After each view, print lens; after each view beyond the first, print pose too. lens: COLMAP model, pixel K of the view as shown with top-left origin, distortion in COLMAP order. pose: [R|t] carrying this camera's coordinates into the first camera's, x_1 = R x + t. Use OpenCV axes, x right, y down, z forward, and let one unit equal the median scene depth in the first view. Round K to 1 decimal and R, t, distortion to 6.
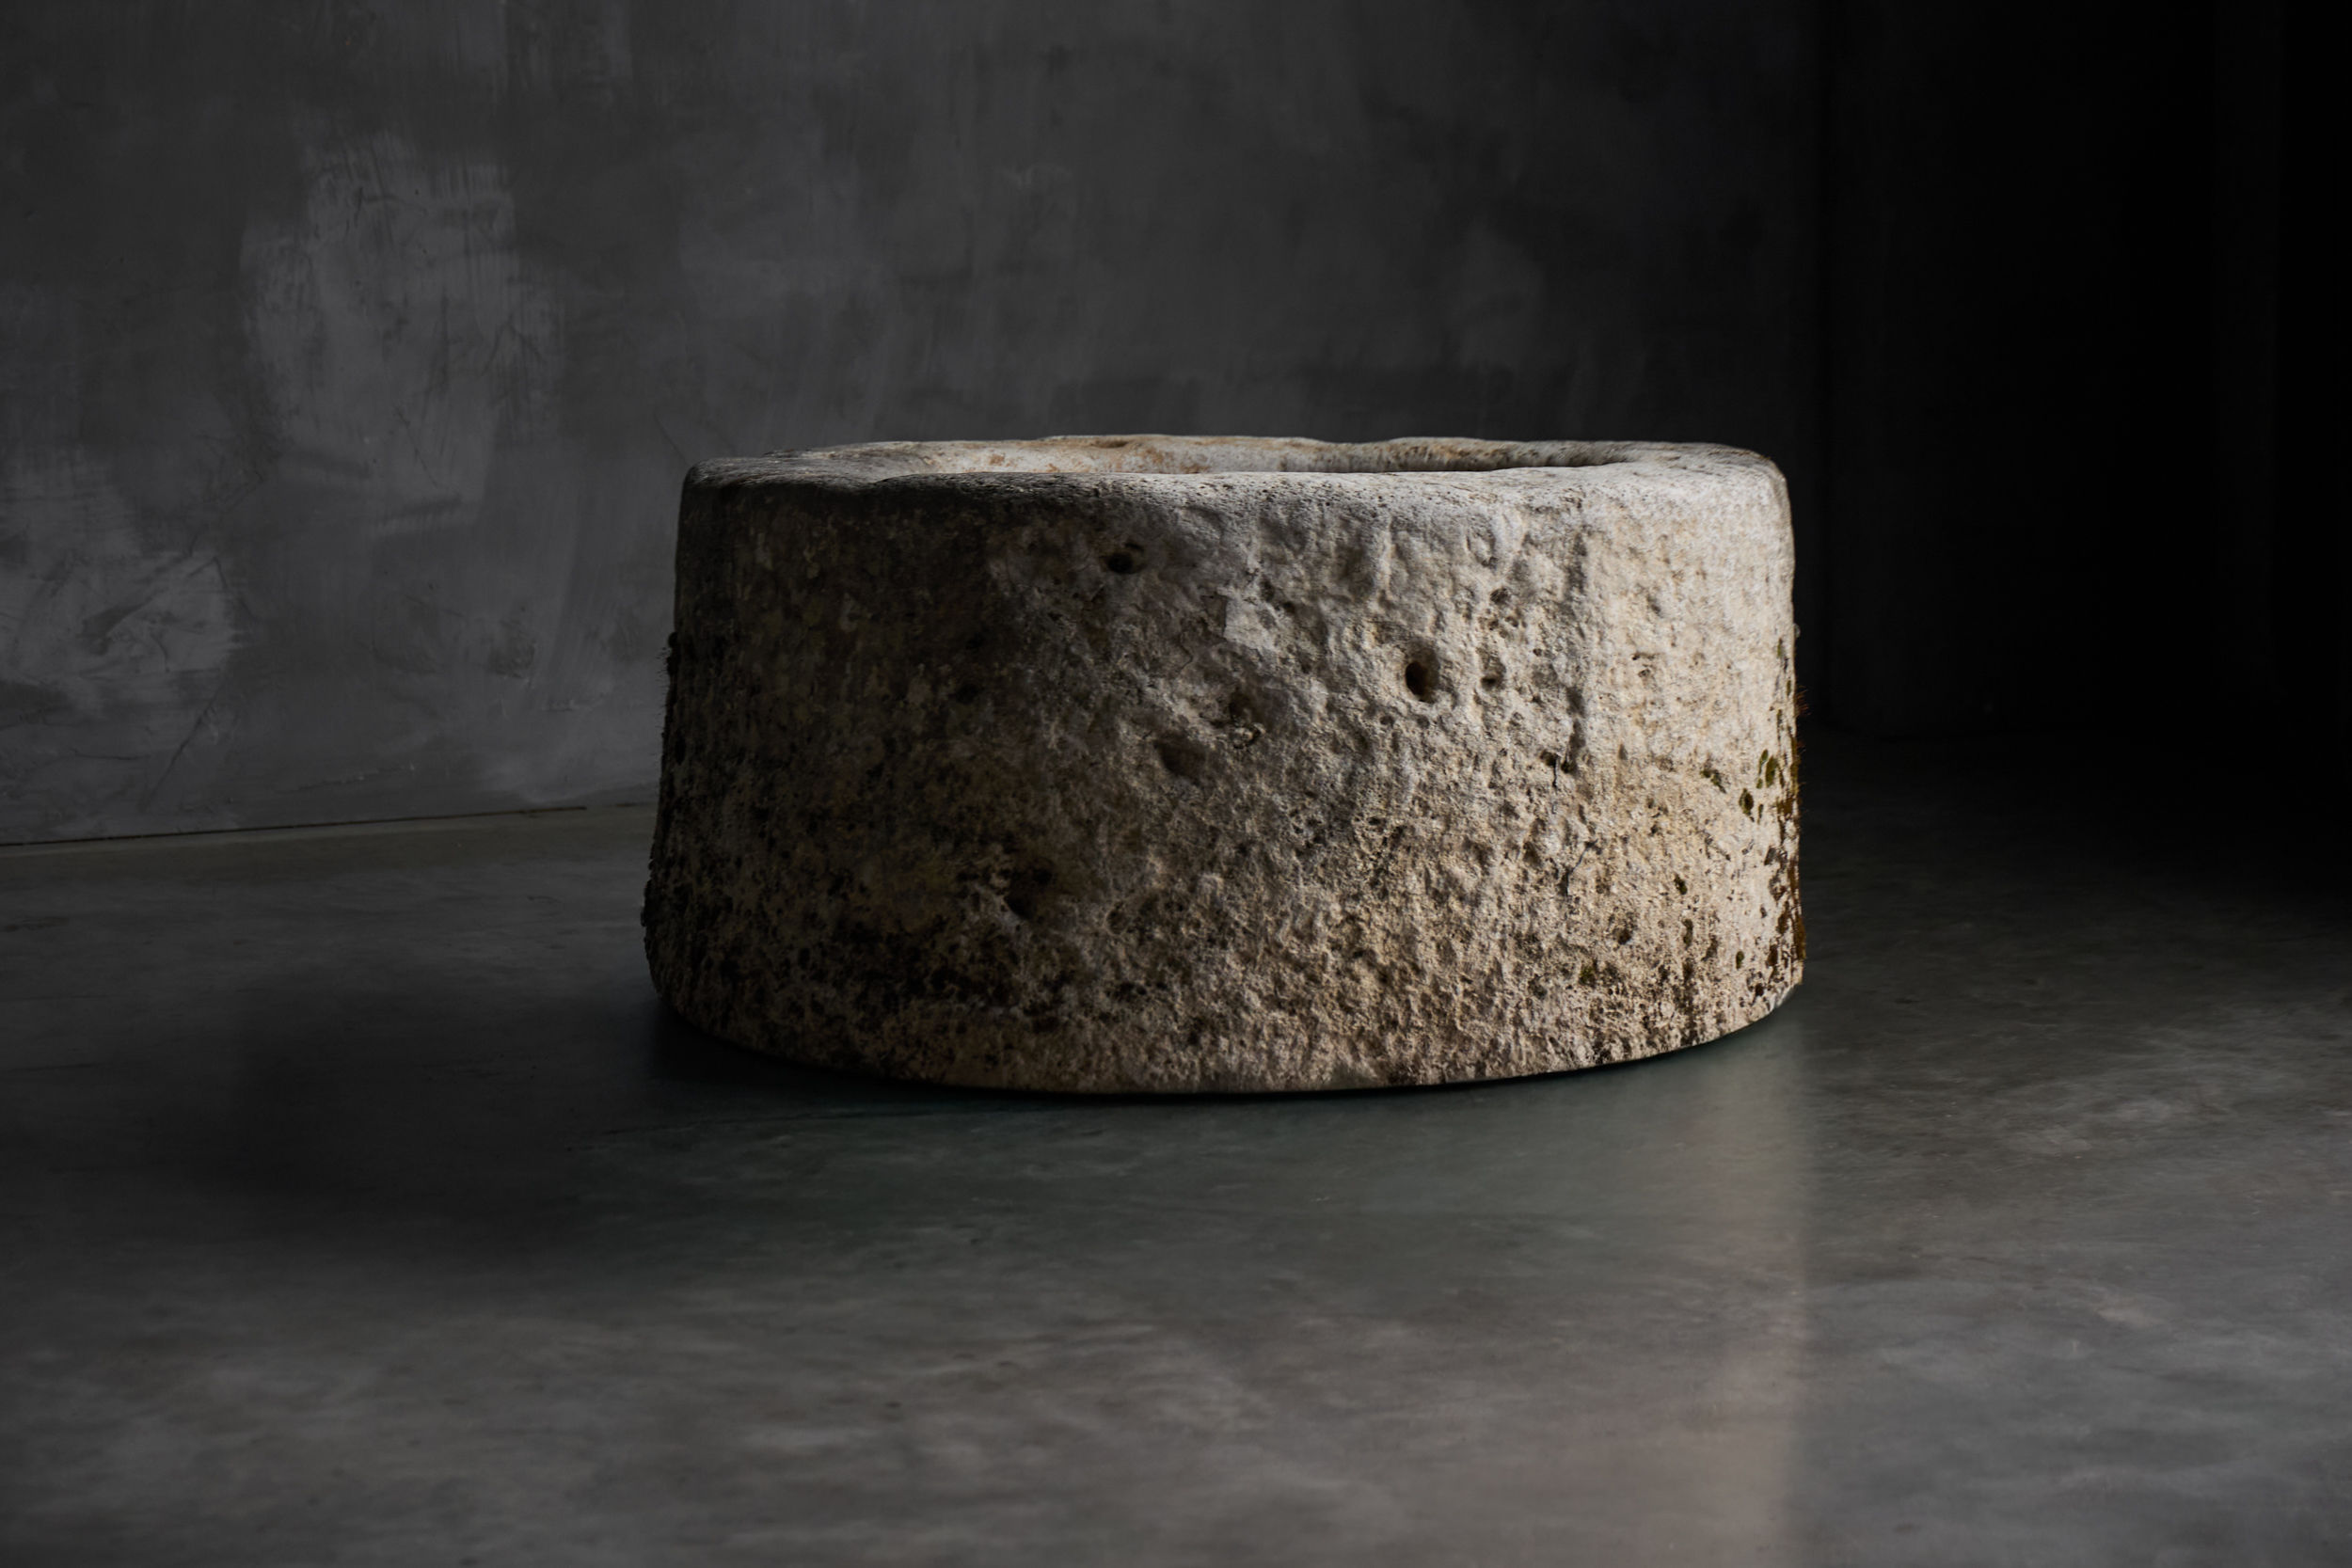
lens RADIAL K [[7245.1, 0, 1176.0], [0, 7245.1, 784.0], [0, 0, 1]] dist [-0.003281, 1.033491]
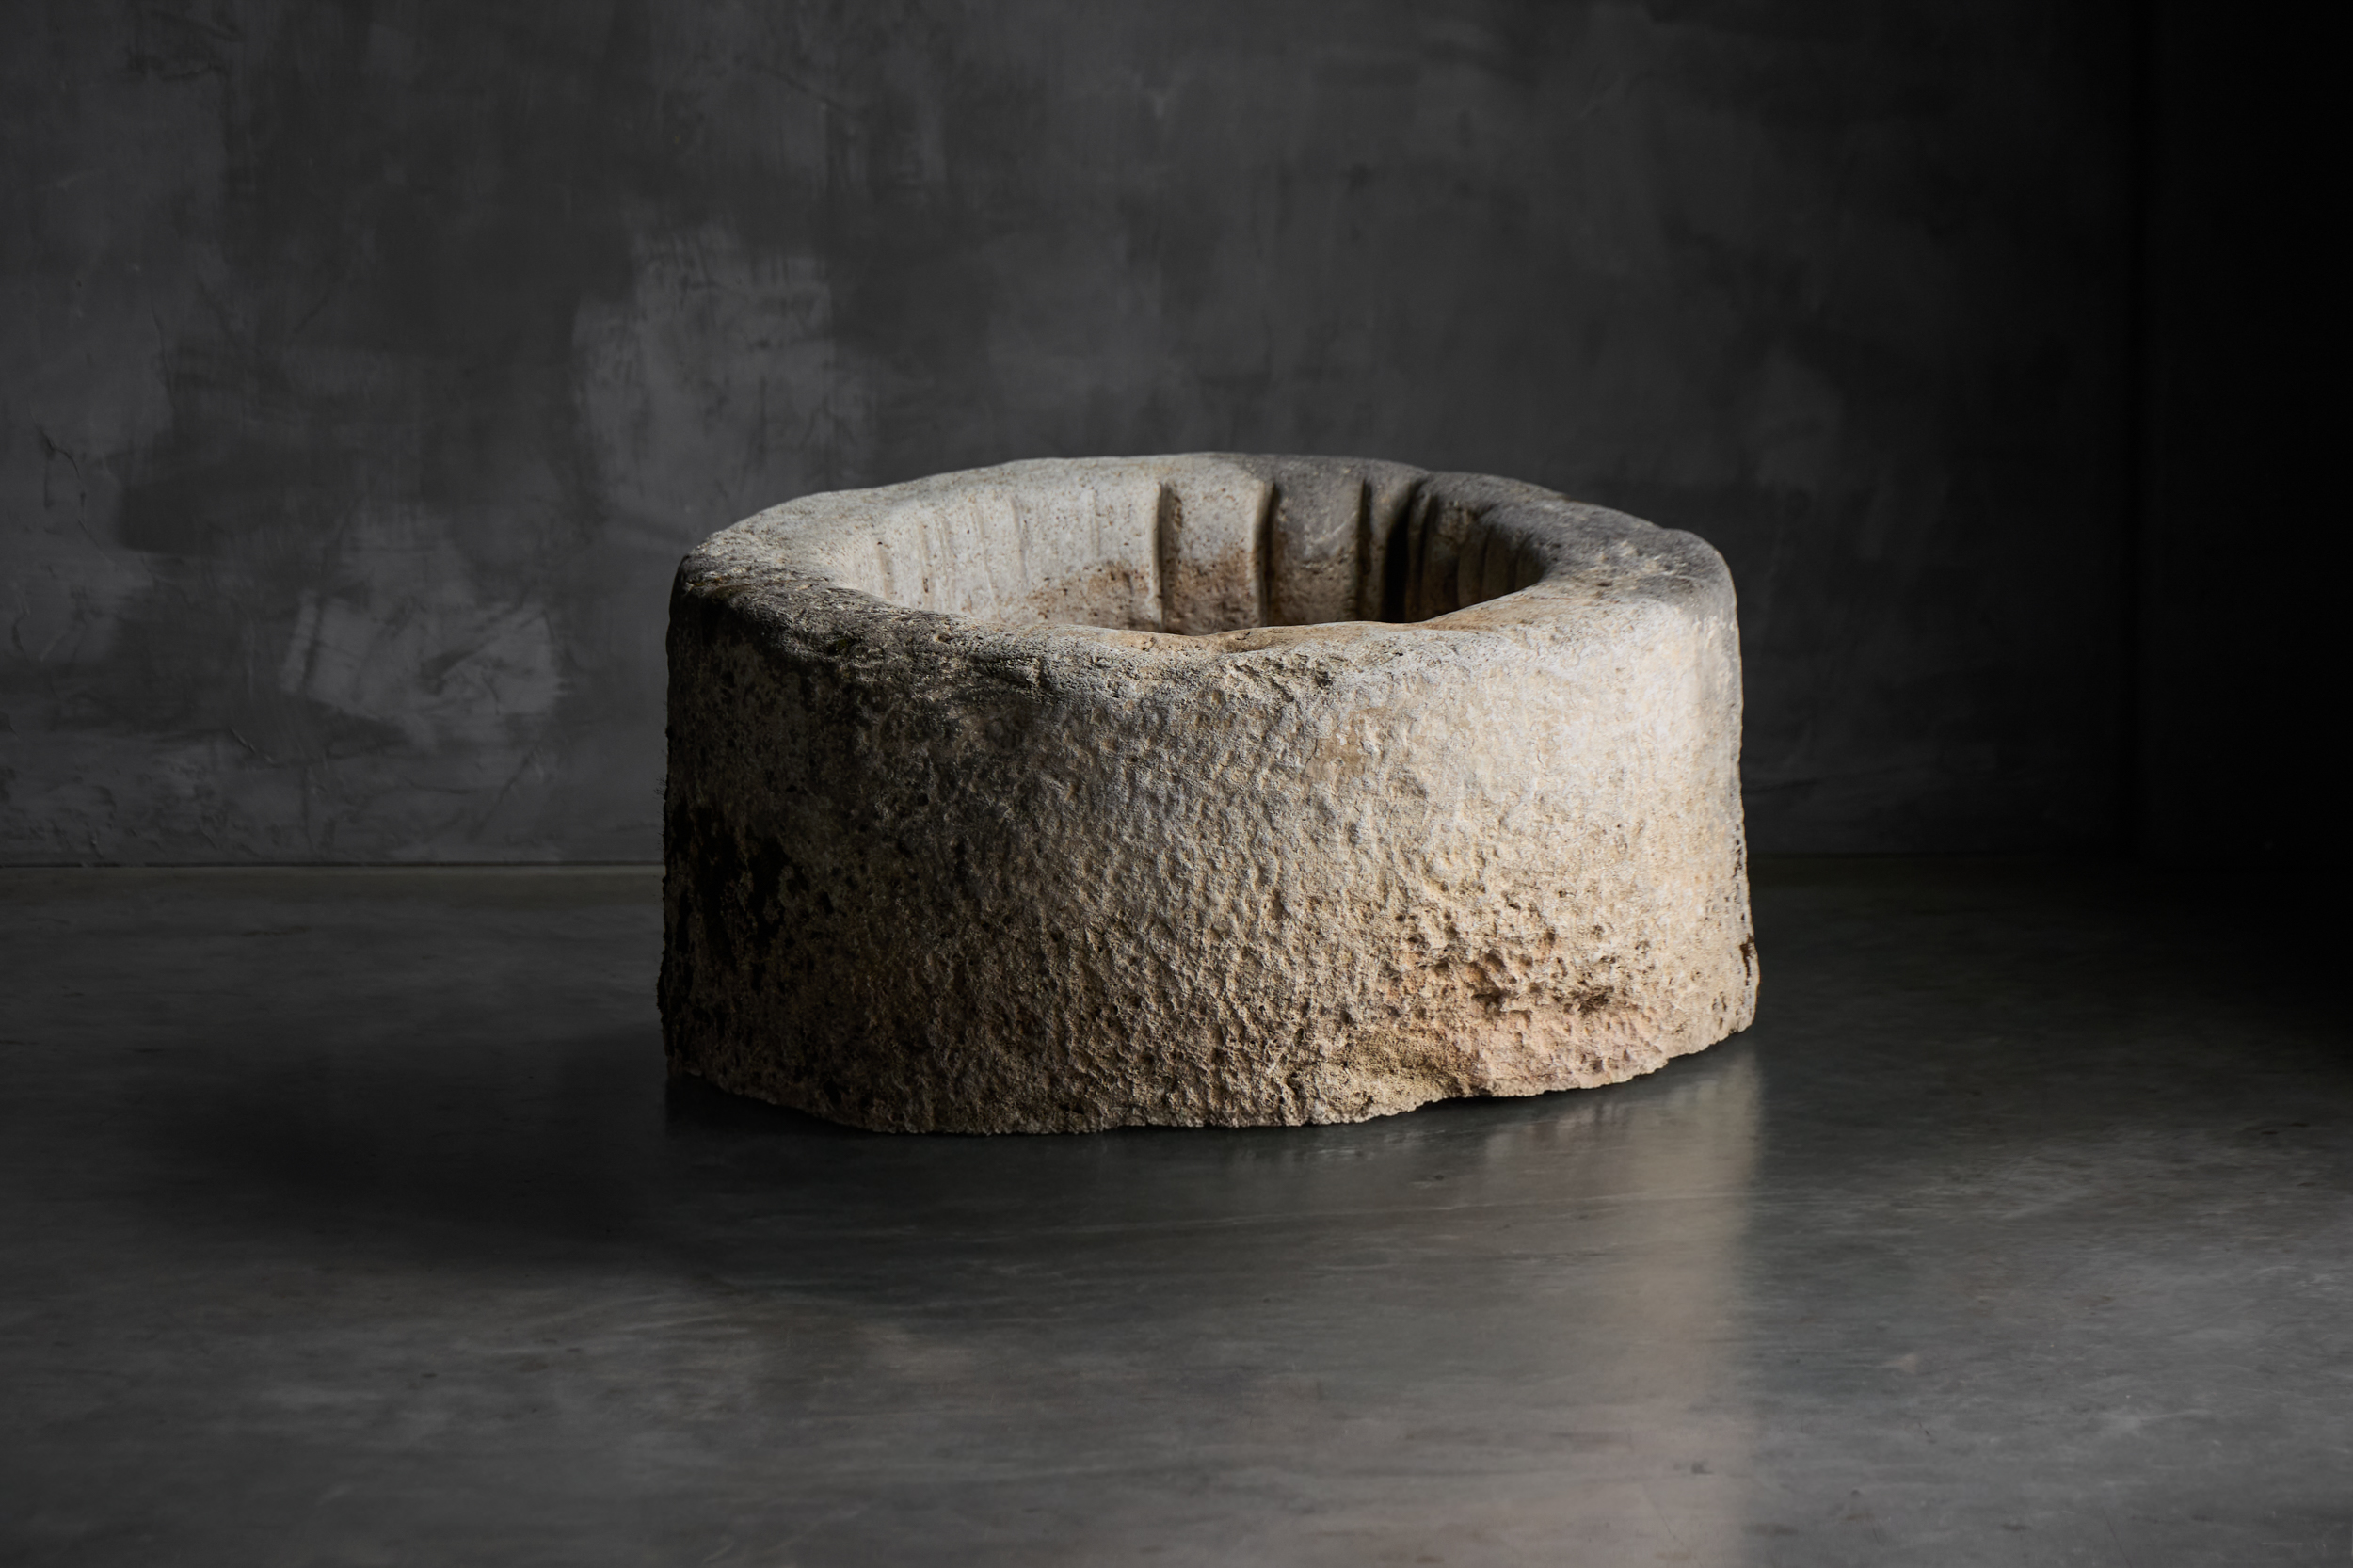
lens RADIAL K [[7248.8, 0, 1176.5], [0, 7248.8, 784.0], [0, 0, 1]] dist [-0.003281, 1.033491]
pose [[0.963870, 0.052553, -0.261136, 0.326781], [-0.057492, 0.998282, -0.011303, 0.001965], [0.260093, 0.025908, 0.965236, -0.029046]]
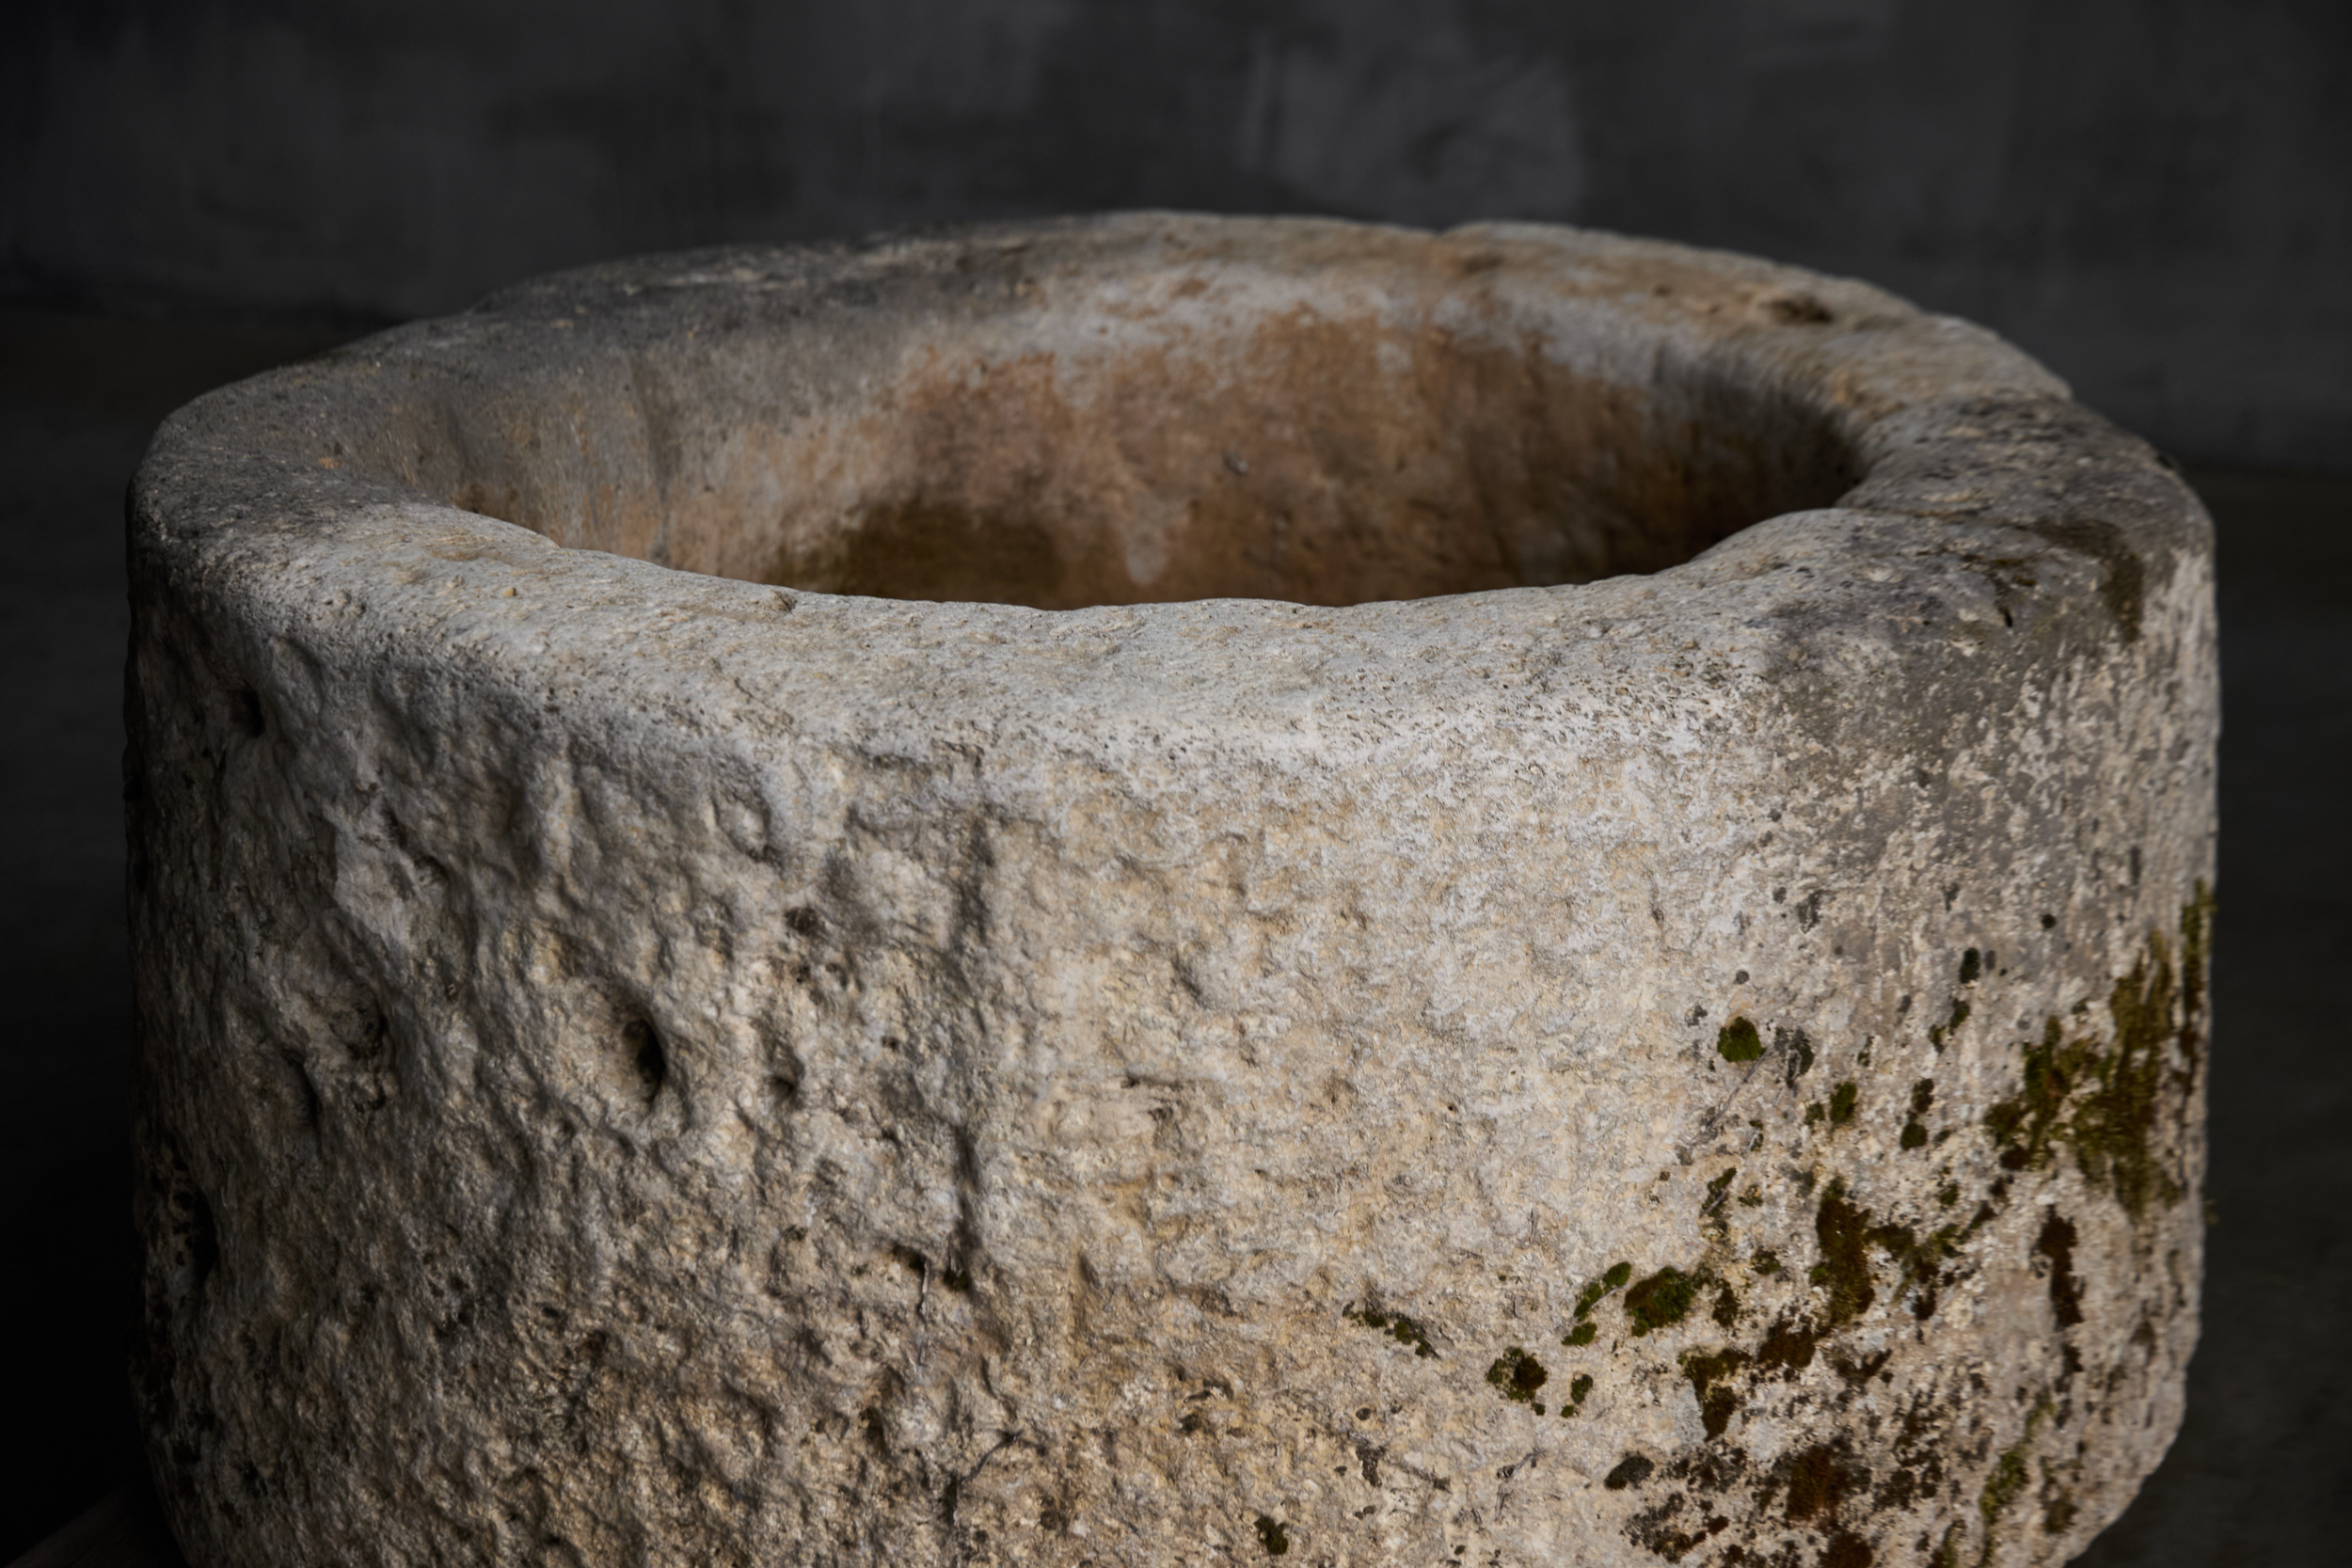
lens RADIAL K [[5020.6, 0, 1176.0], [0, 5020.6, 784.0], [0, 0, 1]] dist [0.029426, 0.007789]
pose [[0.722315, 0.209546, -0.659054, 0.277786], [-0.056648, 0.967715, 0.245598, -0.117020], [0.689240, -0.140065, 0.710865, 0.779528]]
